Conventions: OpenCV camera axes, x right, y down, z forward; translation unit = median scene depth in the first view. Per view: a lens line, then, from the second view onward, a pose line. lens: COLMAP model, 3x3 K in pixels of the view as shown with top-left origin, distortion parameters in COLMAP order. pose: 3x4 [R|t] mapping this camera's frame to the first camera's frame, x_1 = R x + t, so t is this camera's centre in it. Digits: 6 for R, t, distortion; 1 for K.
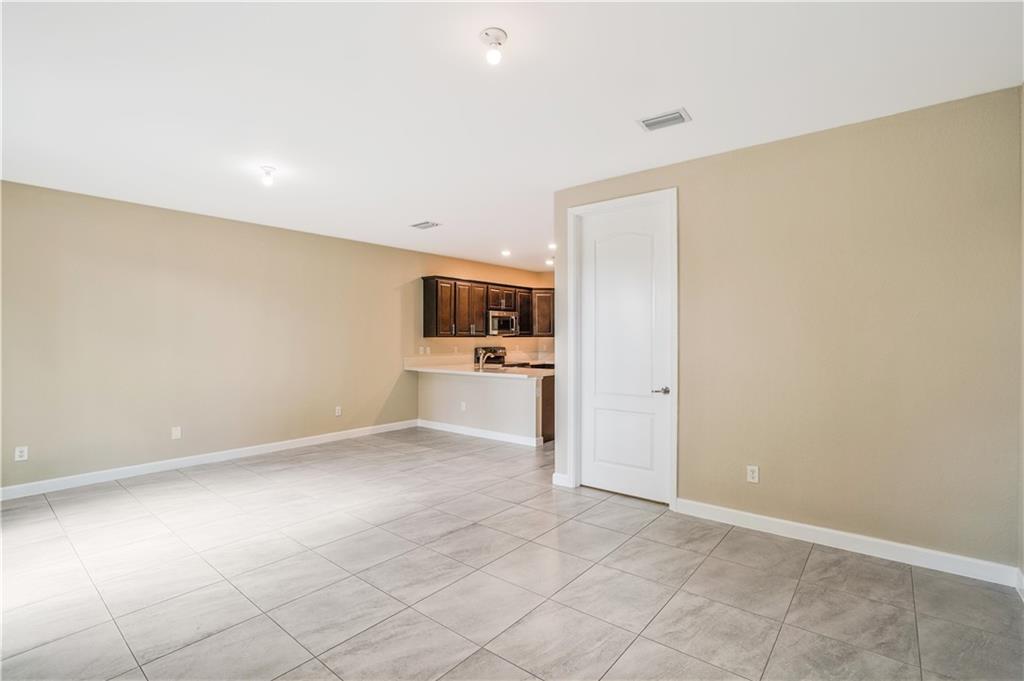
lens RADIAL K [[463.9, 0, 511.6], [0, 463.9, 335.8], [0, 0, 1]] dist [-0.015028, 0.001839]
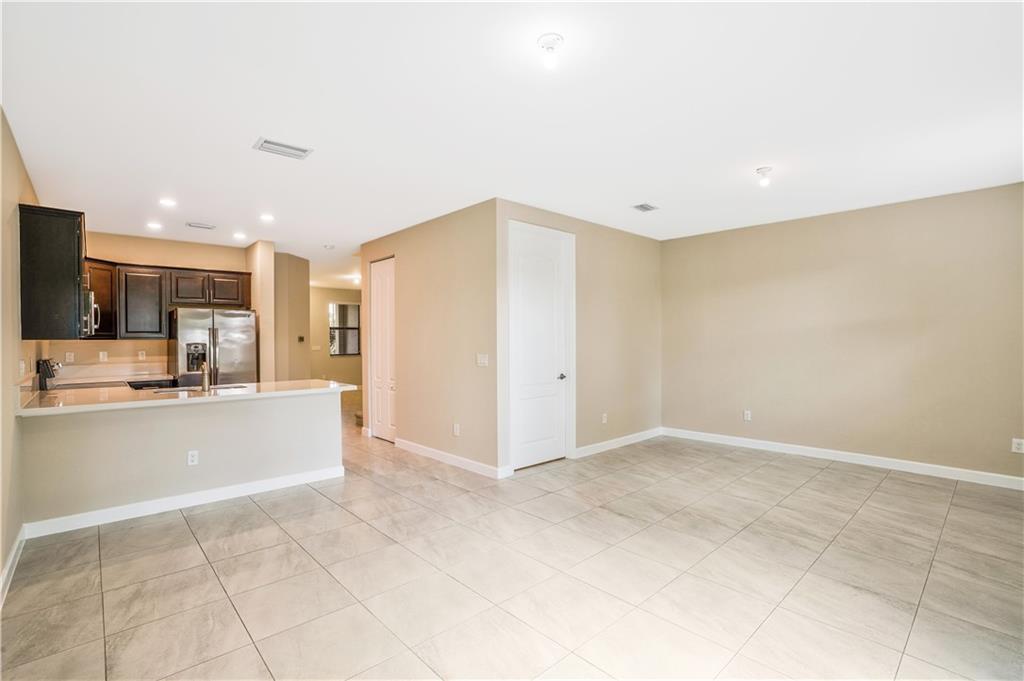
lens RADIAL K [[463.9, 0, 516.4], [0, 463.9, 344.7], [0, 0, 1]] dist [-0.015028, 0.001839]
pose [[0.122656, 0.004465, 0.992439, -1.276273], [-0.009498, 0.999949, -0.003325, 0.027980], [-0.992404, -0.009018, 0.122692, 1.137194]]
